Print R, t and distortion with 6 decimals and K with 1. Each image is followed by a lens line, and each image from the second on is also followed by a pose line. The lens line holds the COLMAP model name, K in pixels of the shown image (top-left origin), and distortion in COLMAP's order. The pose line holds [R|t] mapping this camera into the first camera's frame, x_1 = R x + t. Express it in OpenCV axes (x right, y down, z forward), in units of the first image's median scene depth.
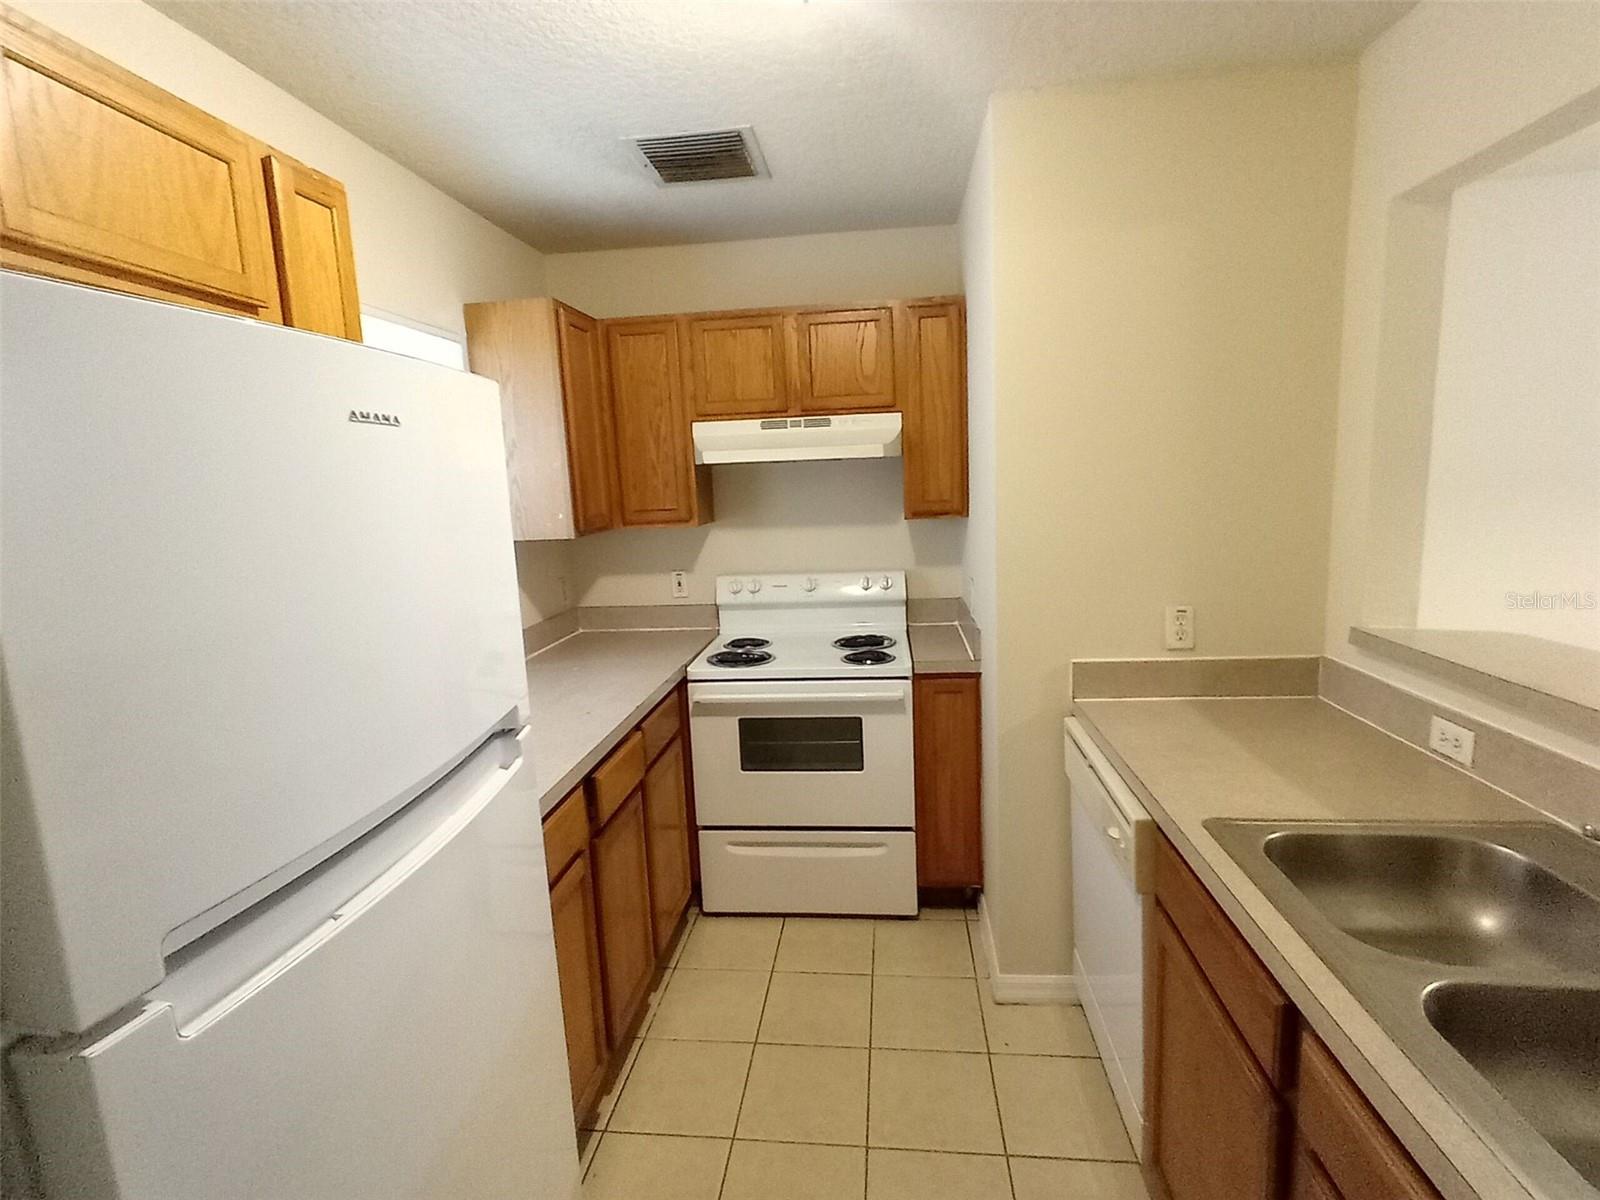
lens RADIAL K [[776.0, 0, 803.1], [0, 776.0, 591.1], [0, 0, 1]] dist [-0.003017, 0.005412]
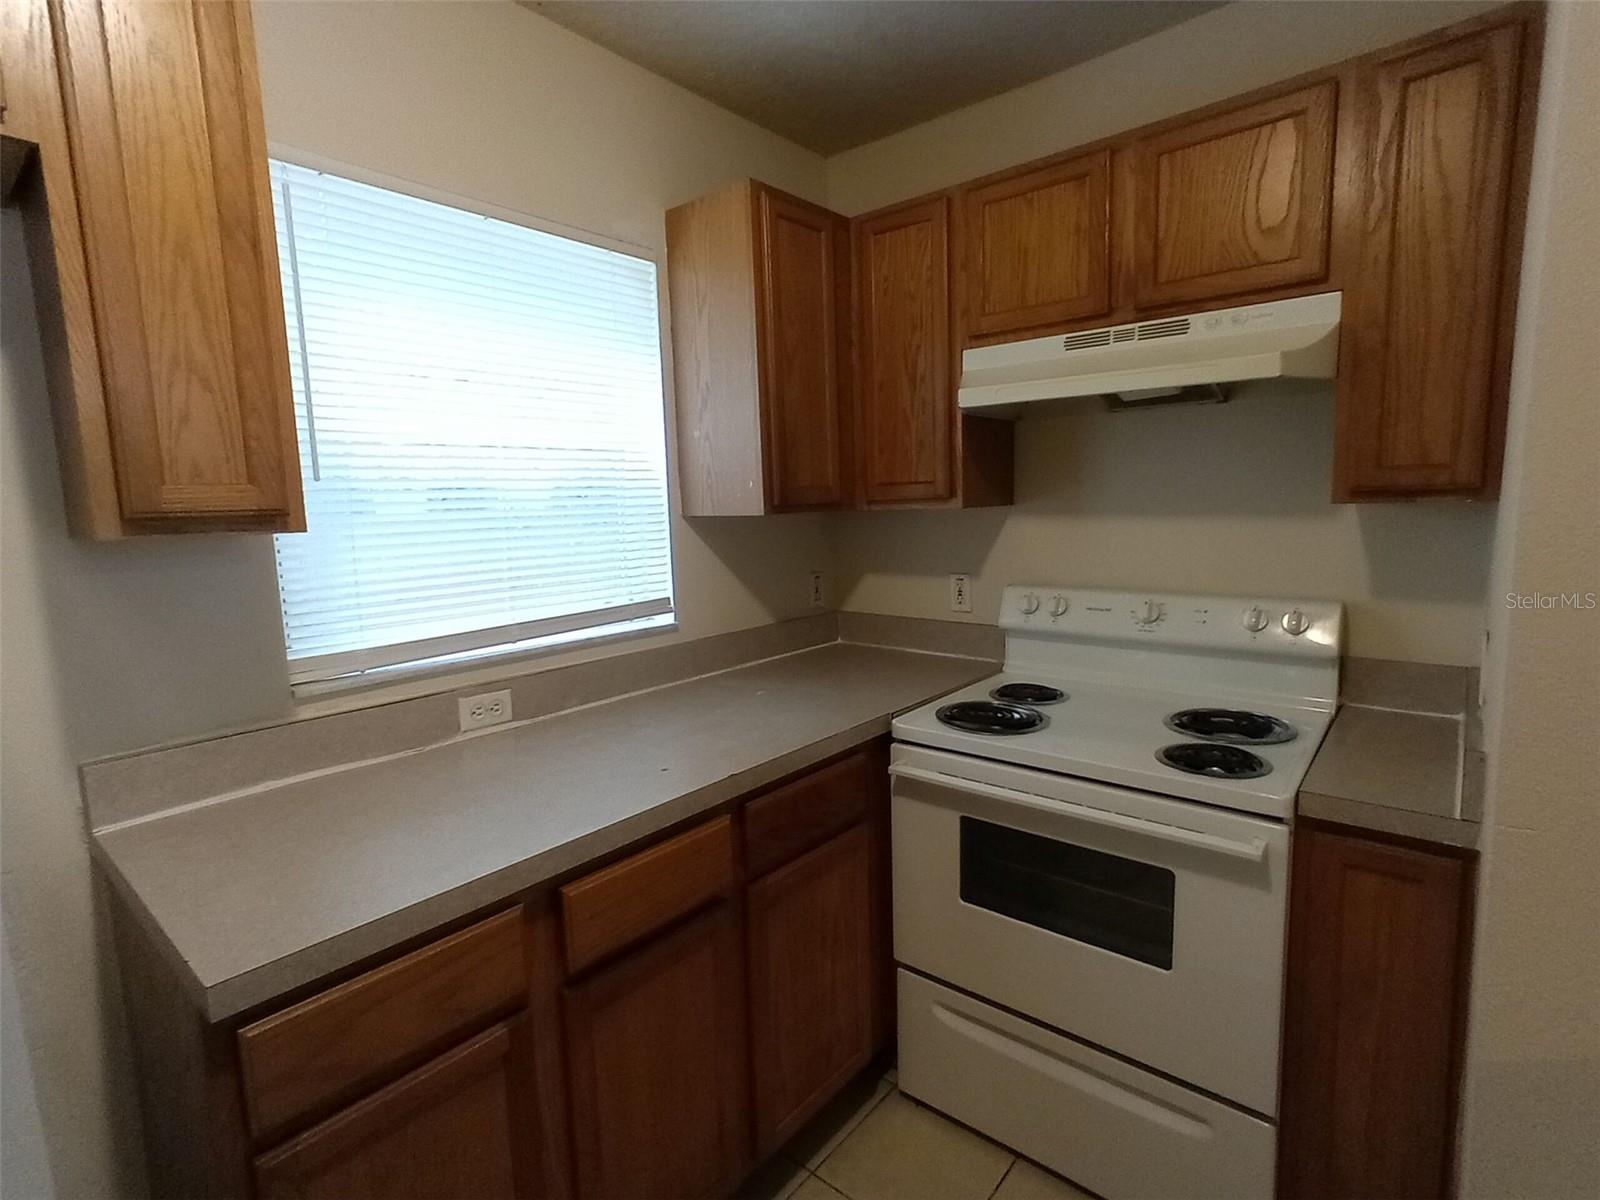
lens RADIAL K [[776.0, 0, 810.9], [0, 776.0, 595.6], [0, 0, 1]] dist [-0.003017, 0.005412]
pose [[0.826715, 0.088411, -0.555632, 0.138406], [-0.087868, 0.995747, 0.027704, -0.016253], [0.555718, 0.025919, 0.830967, 0.392729]]
